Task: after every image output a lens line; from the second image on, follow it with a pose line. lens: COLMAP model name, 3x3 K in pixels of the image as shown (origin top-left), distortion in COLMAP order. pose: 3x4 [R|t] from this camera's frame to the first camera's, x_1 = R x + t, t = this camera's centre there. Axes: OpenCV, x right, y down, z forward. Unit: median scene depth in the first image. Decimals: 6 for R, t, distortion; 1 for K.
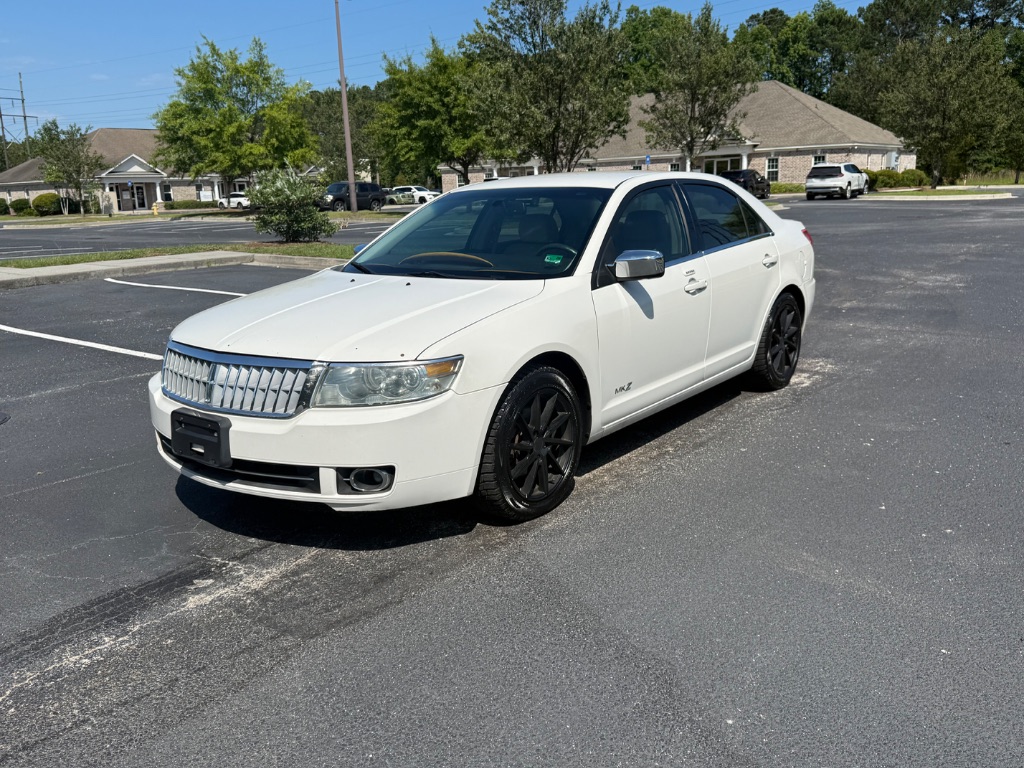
lens RADIAL K [[872.2, 0, 511.1], [0, 872.2, 381.1], [0, 0, 1]] dist [0.155561, -0.291894]
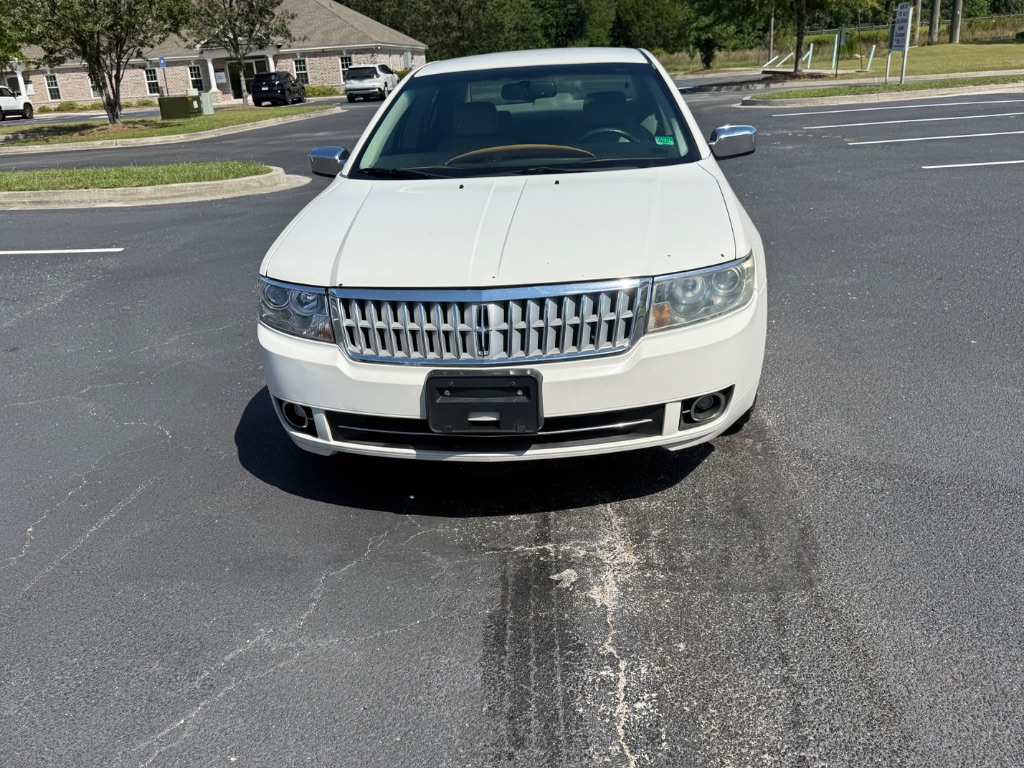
lens RADIAL K [[872.2, 0, 511.1], [0, 872.2, 381.1], [0, 0, 1]] dist [0.155561, -0.291894]
pose [[0.849014, -0.197767, 0.489963, -0.093686], [0.149173, 0.979303, 0.136793, -0.007324], [-0.506875, -0.043050, 0.860944, 0.045358]]
